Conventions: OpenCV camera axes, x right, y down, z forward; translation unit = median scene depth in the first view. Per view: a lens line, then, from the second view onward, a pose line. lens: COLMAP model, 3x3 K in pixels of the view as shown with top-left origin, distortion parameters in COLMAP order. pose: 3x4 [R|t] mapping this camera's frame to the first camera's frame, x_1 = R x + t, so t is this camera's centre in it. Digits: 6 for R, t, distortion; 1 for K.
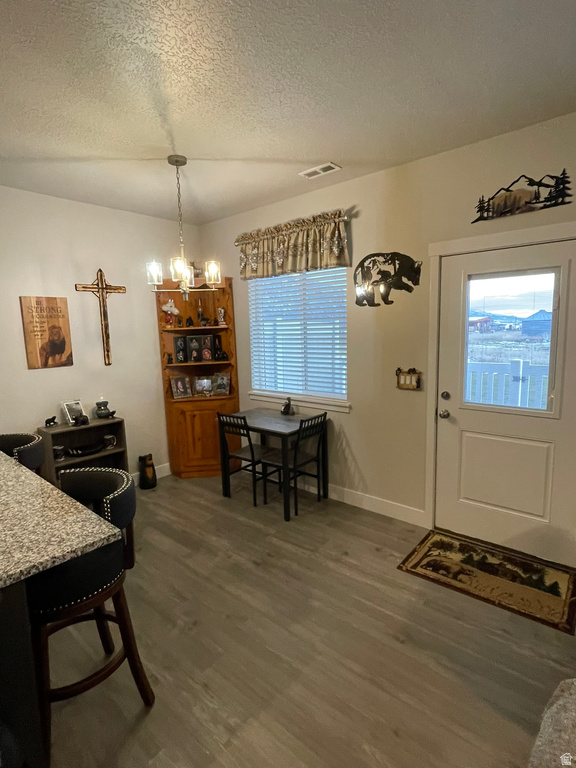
lens RADIAL K [[398.5, 0, 288.0], [0, 398.5, 384.0], [0, 0, 1]] dist [0.067939, -0.110902]
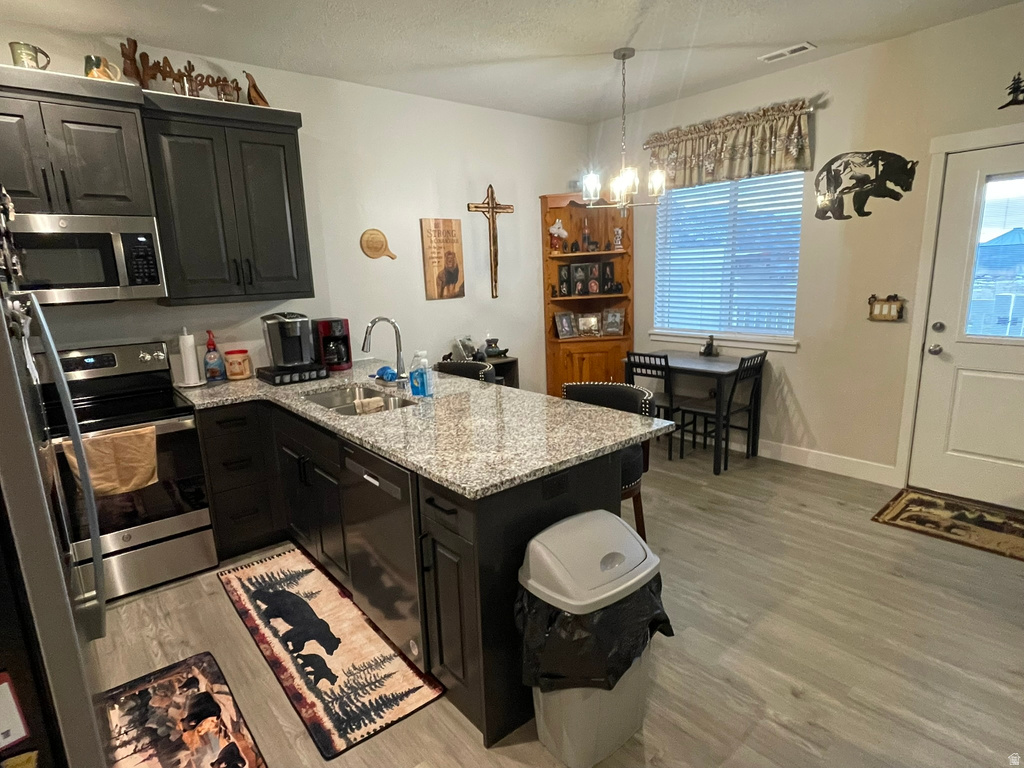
lens RADIAL K [[560.4, 0, 508.3], [0, 560.4, 391.9], [0, 0, 1]] dist [0.000899, 0.003031]
pose [[0.987968, 0.021765, -0.153117, -0.255839], [-0.008872, 0.996394, 0.084384, 0.061177], [0.154401, -0.082011, 0.984599, -0.240011]]
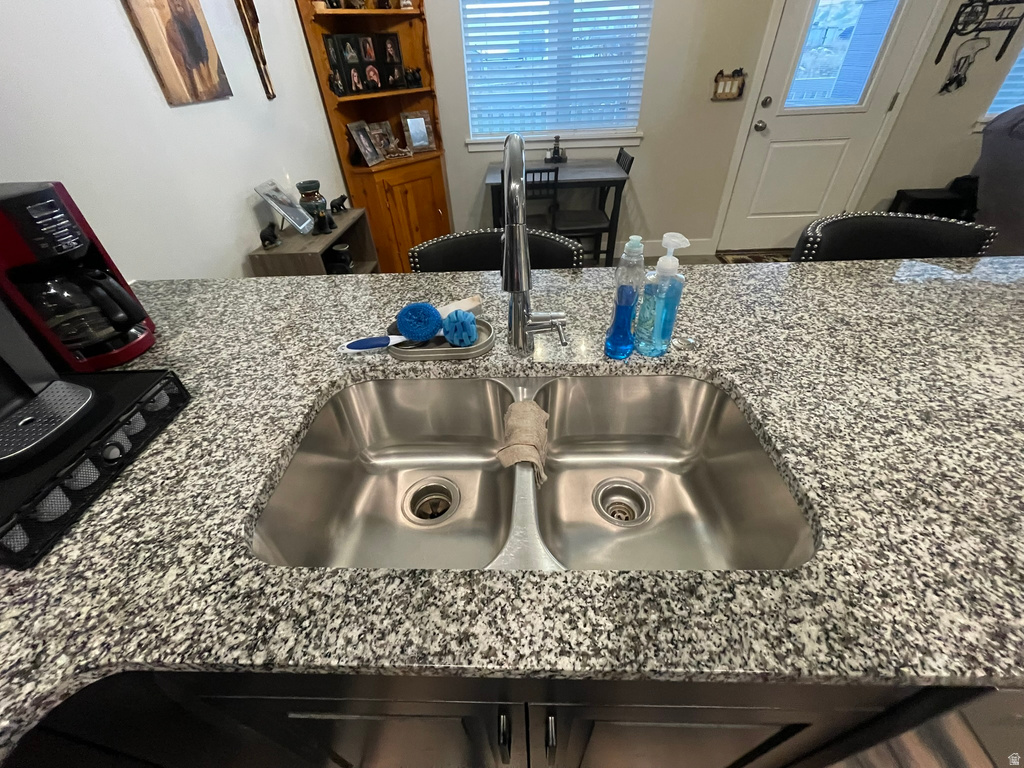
lens RADIAL K [[410.1, 0, 506.8], [0, 410.1, 379.8], [0, 0, 1]] dist [0.002506, 0.000096]
pose [[0.770659, -0.397610, 0.497988, -0.684138], [0.107894, 0.851598, 0.512972, 0.019698], [-0.628048, -0.341596, 0.699191, 0.414399]]
